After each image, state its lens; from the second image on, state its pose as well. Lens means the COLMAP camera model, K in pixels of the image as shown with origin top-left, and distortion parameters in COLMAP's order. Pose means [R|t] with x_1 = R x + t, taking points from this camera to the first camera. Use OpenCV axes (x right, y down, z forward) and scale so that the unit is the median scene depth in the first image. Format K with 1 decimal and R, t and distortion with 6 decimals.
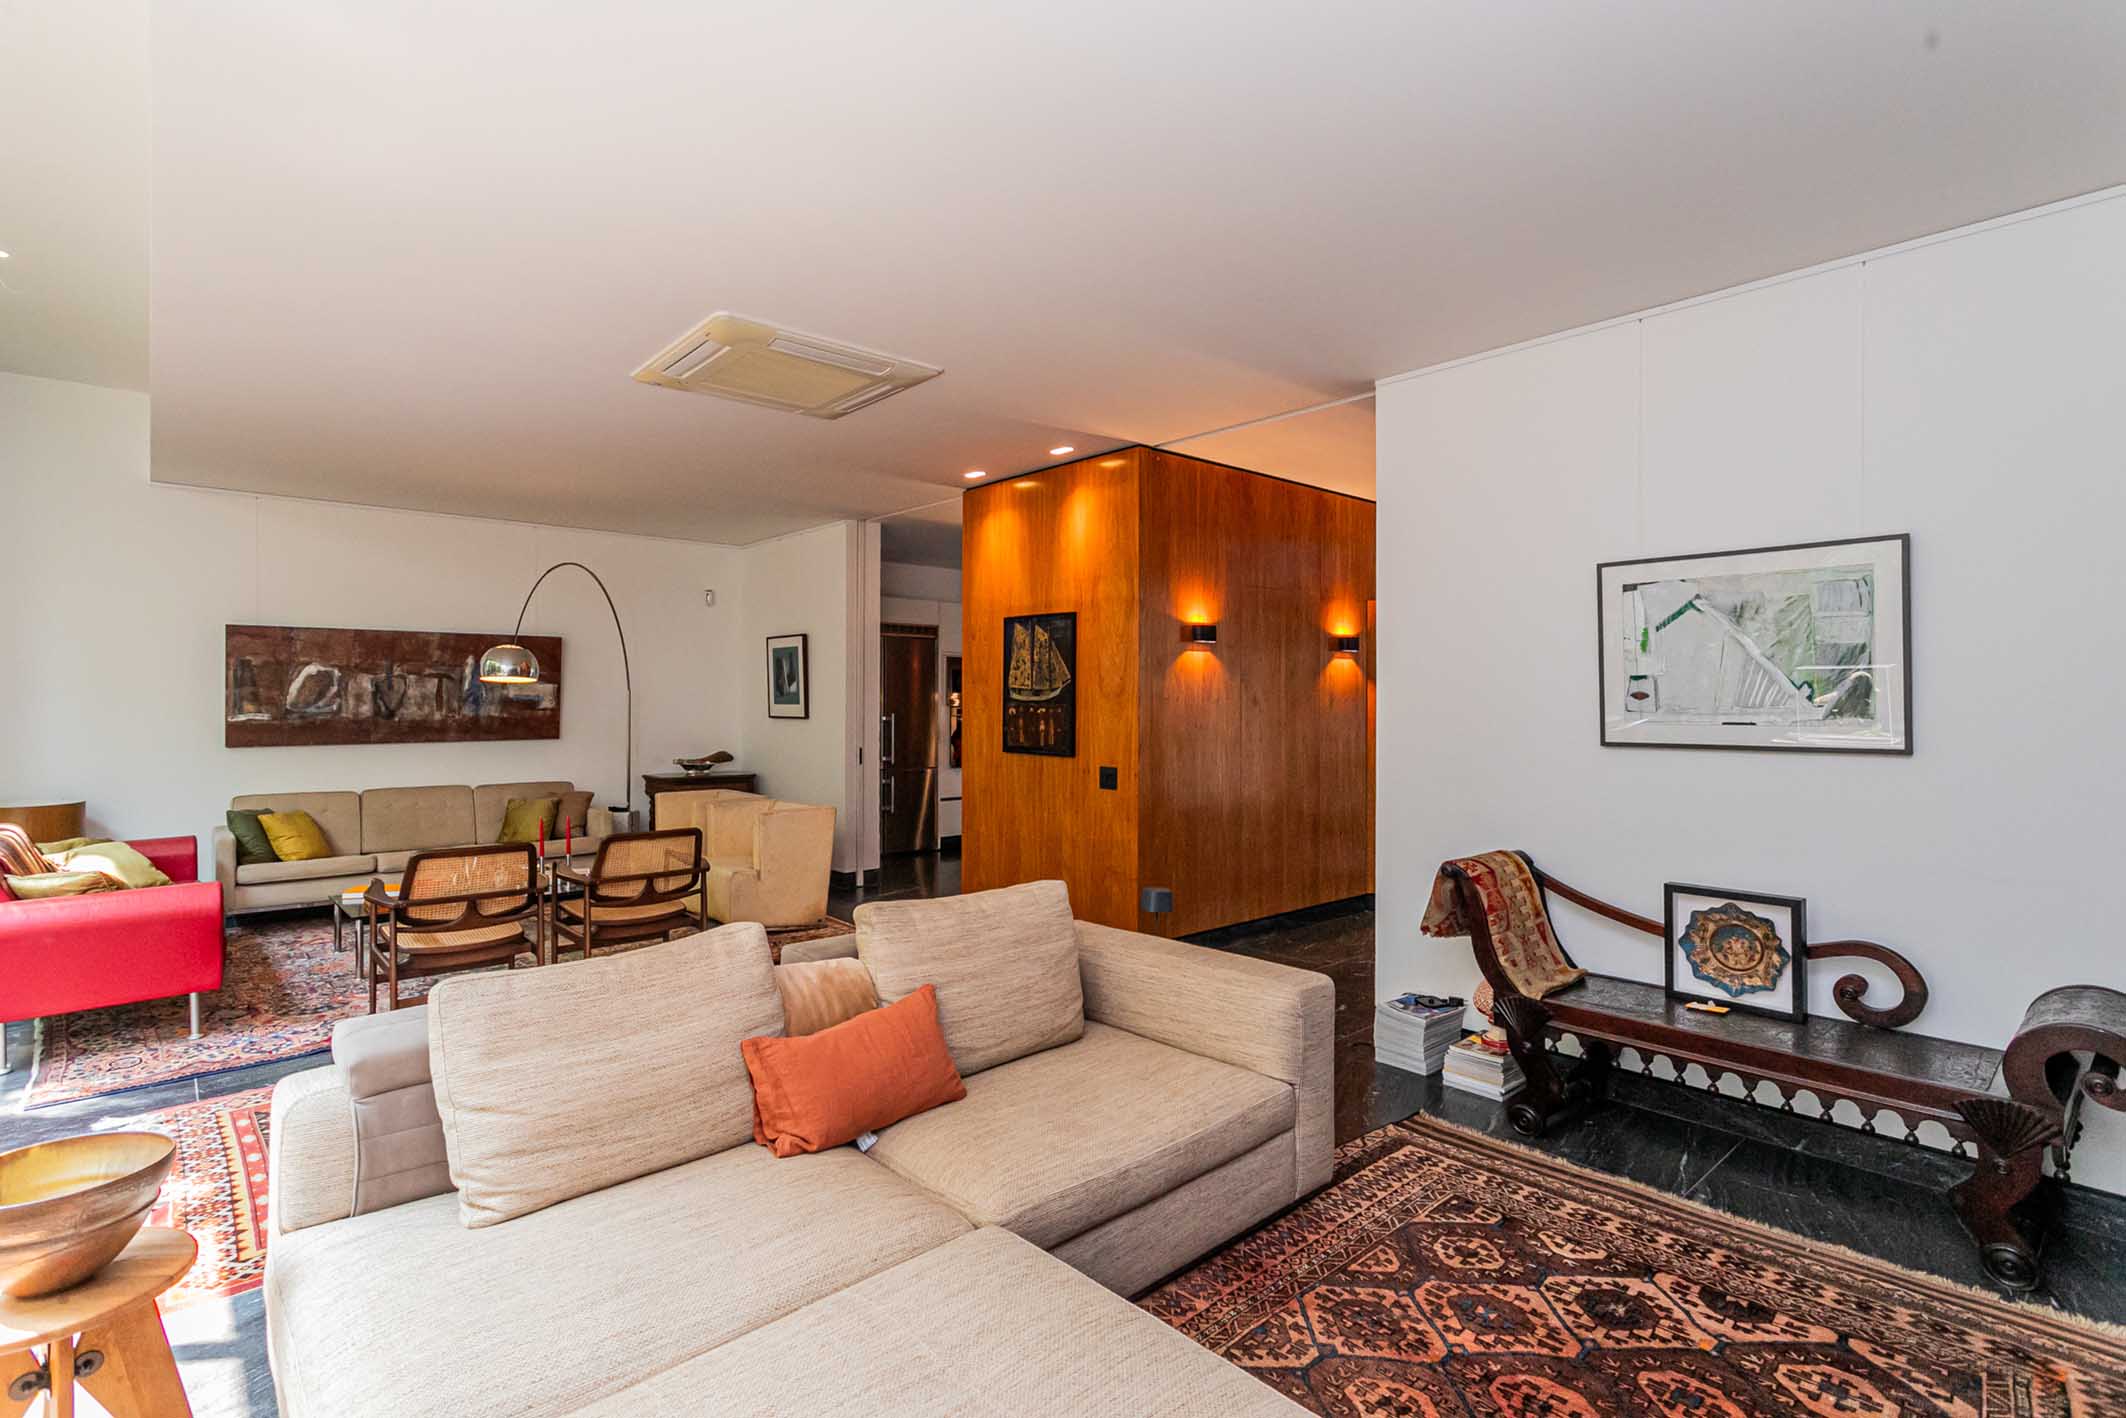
lens RADIAL K [[1019.9, 0, 1072.8], [0, 1019.9, 692.7], [0, 0, 1]] dist [-0.002949, 0.001648]
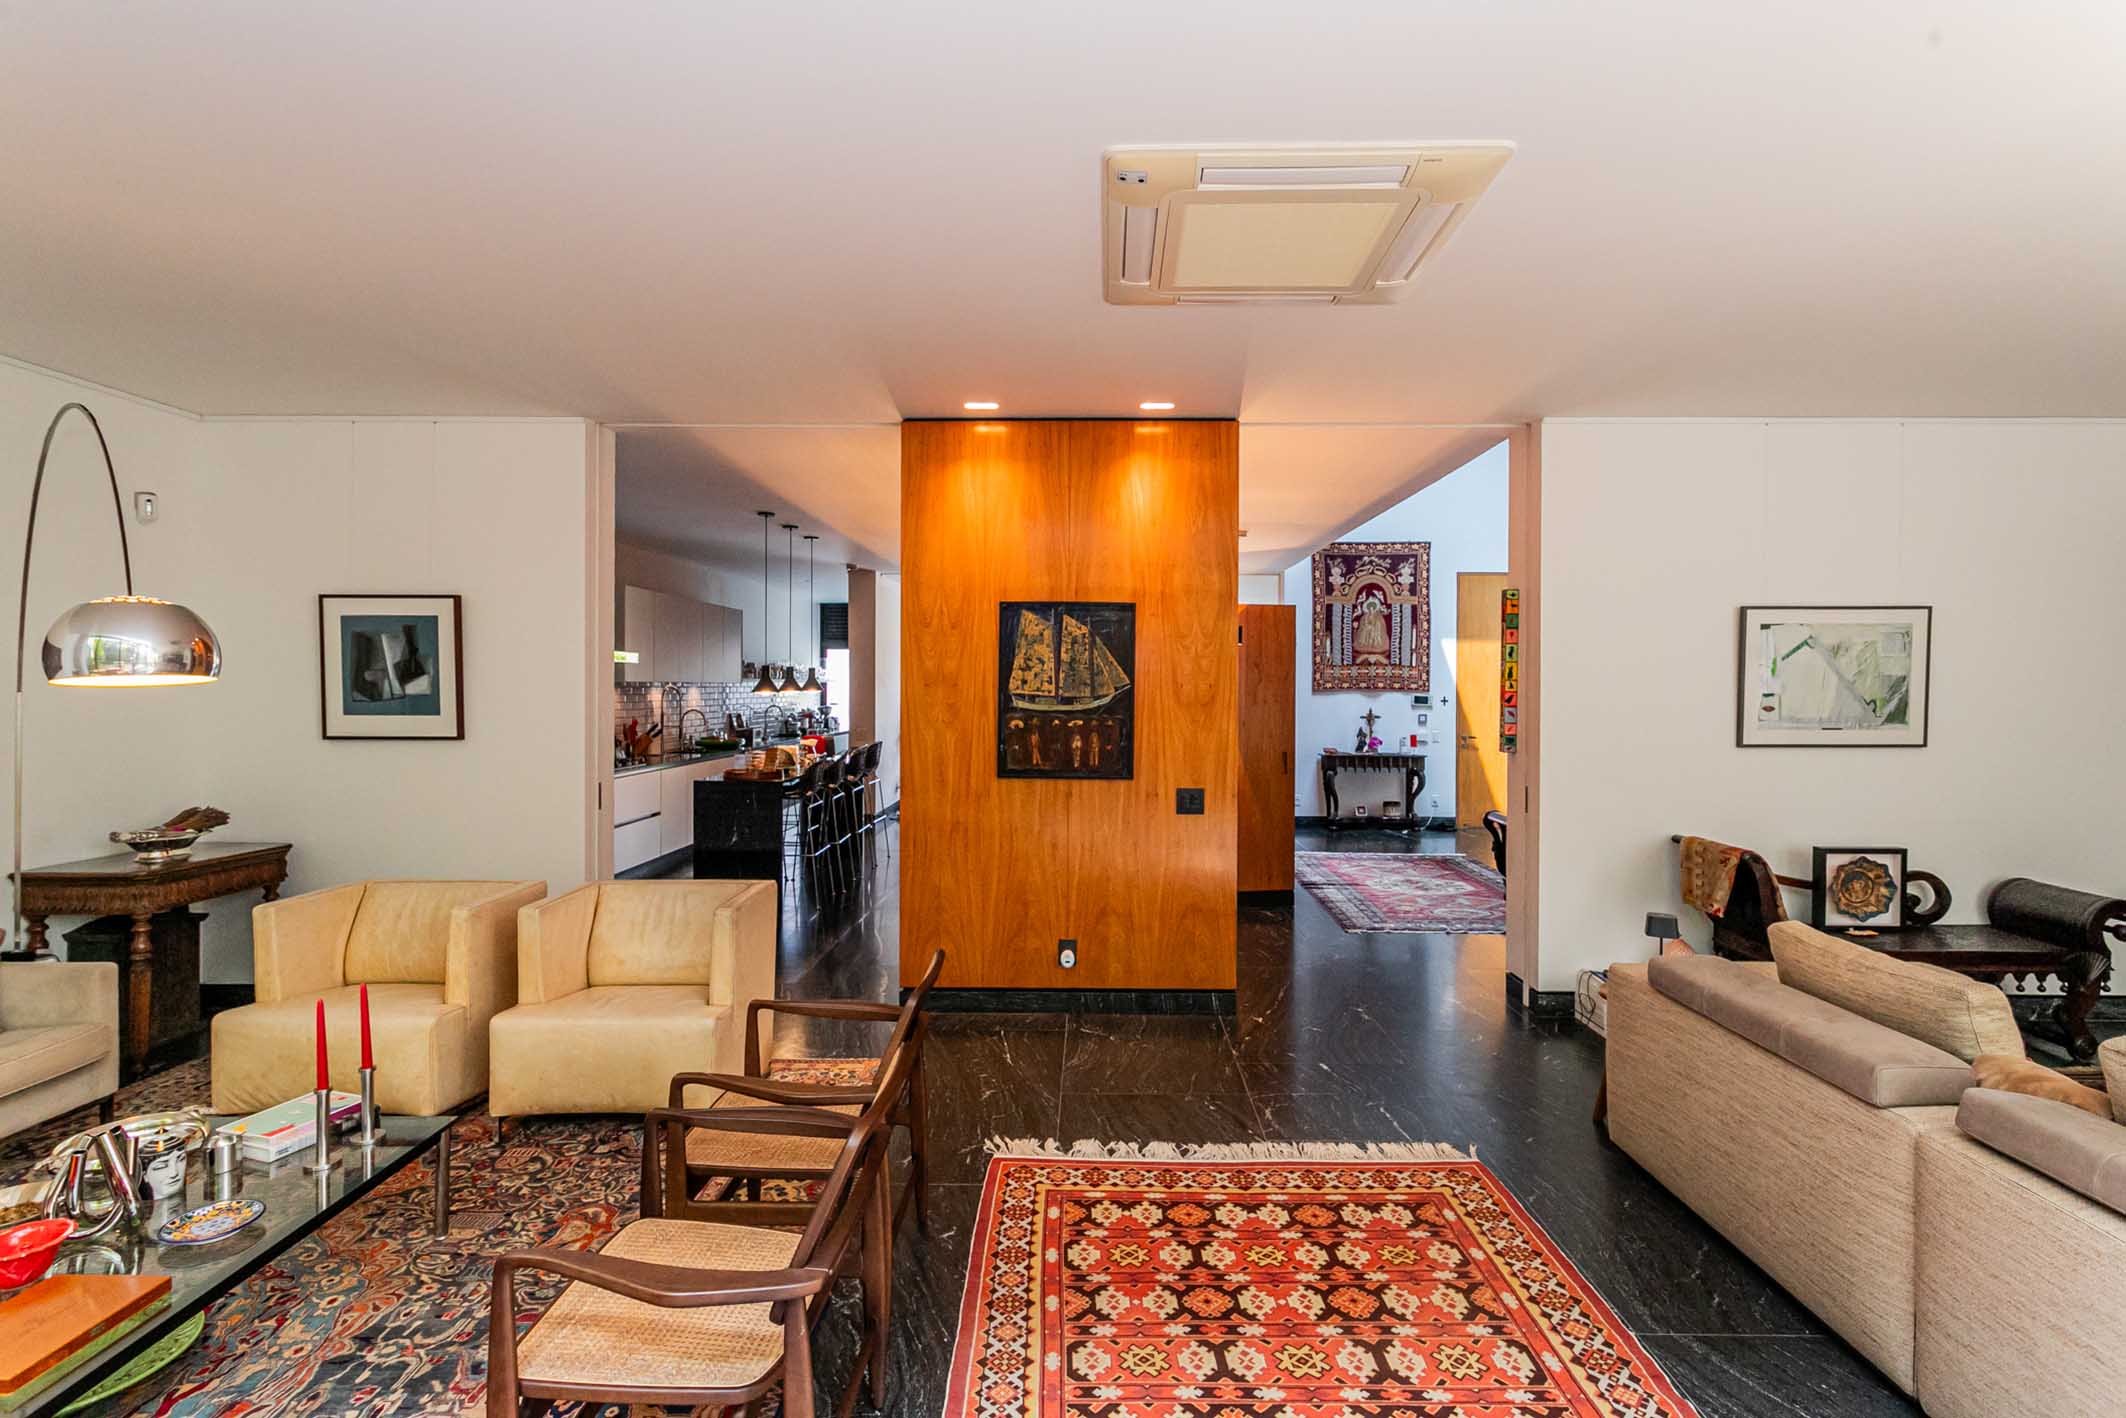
lens RADIAL K [[1019.9, 0, 1084.3], [0, 1019.9, 690.5], [0, 0, 1]] dist [-0.002949, 0.001648]
pose [[0.675937, -0.001435, 0.736958, -0.557880], [-0.008068, 0.999924, 0.009347, -0.014131], [-0.736915, -0.012264, 0.675874, 0.415596]]
